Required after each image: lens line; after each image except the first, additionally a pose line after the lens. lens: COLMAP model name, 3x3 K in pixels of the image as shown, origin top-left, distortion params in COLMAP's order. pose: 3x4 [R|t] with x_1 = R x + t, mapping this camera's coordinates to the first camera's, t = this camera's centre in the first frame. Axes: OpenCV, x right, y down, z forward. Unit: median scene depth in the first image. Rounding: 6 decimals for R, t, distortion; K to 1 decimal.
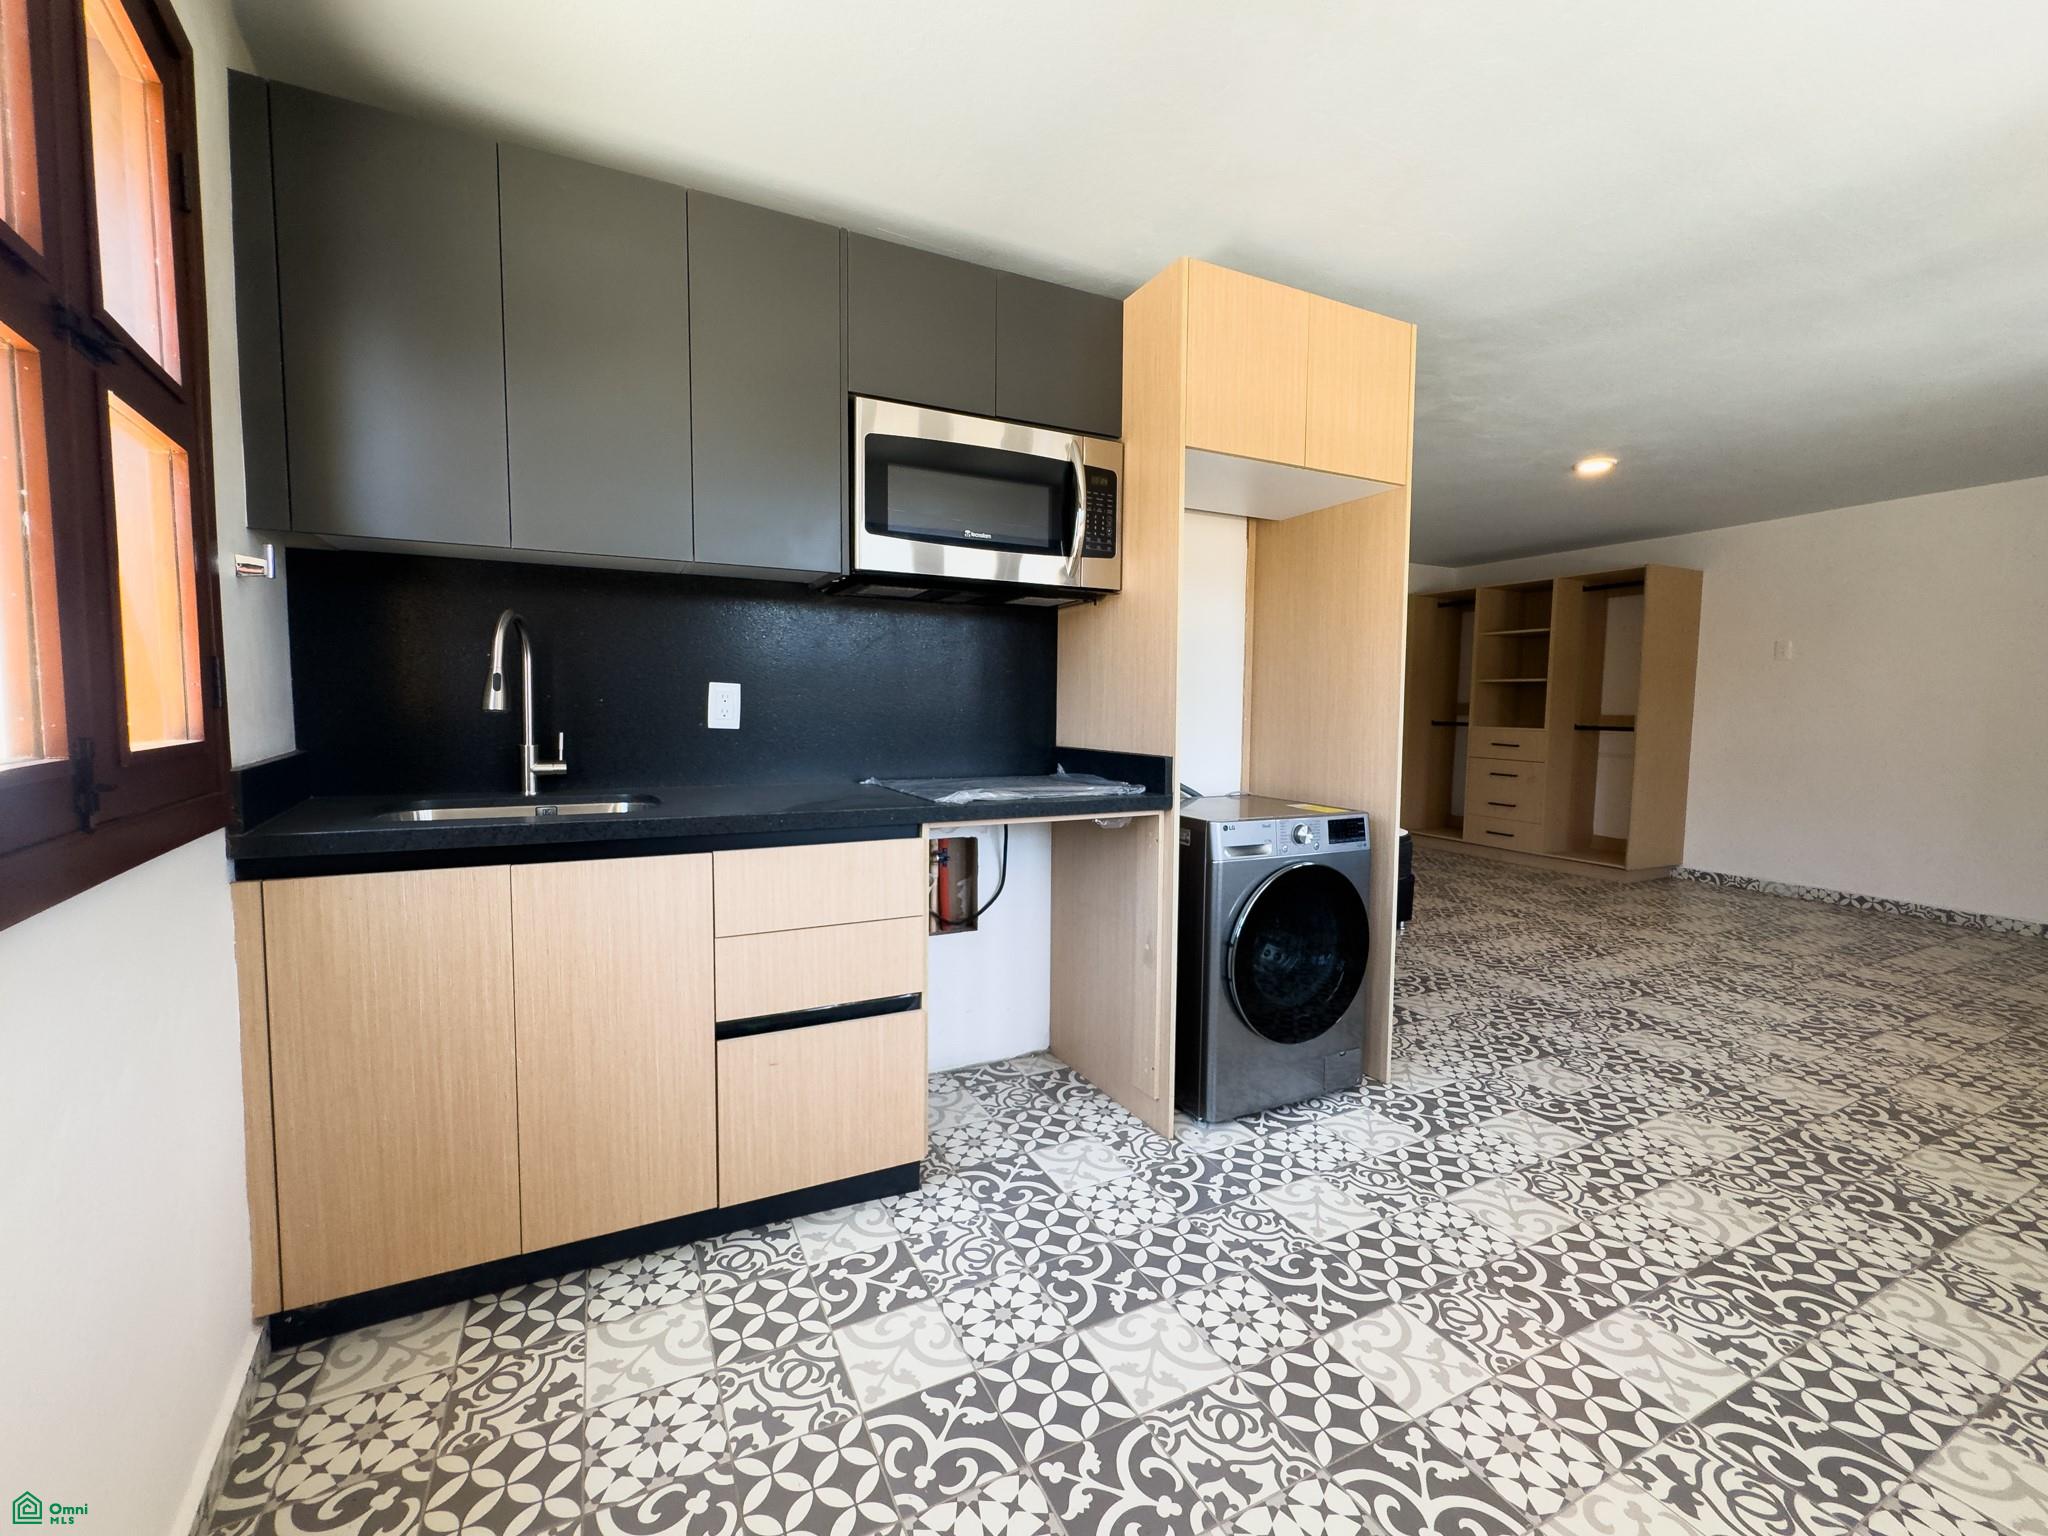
lens RADIAL K [[829.8, 0, 1035.7], [0, 829.8, 764.5], [0, 0, 1]] dist [0.000027, -0.000458]
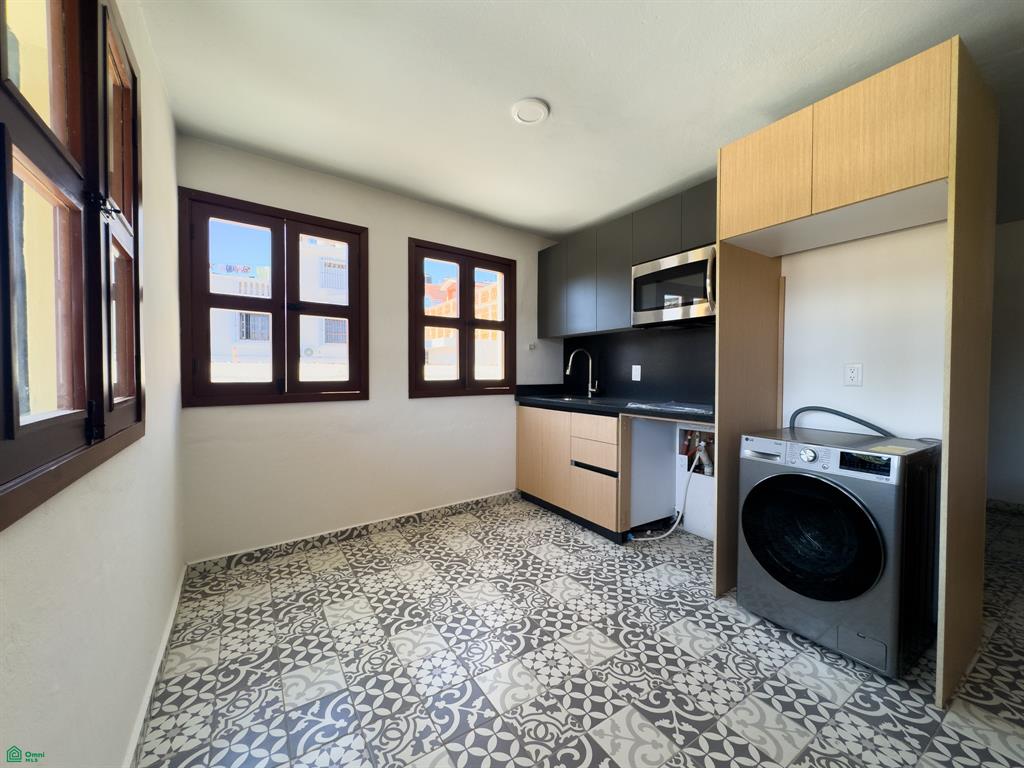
lens RADIAL K [[414.9, 0, 520.7], [0, 414.9, 383.0], [0, 0, 1]] dist [0.000027, -0.000458]
pose [[0.122909, 0.015189, -0.992302, 1.304751], [-0.070158, 0.997514, 0.006579, -0.017986], [0.989935, 0.068809, 0.123669, 0.504679]]
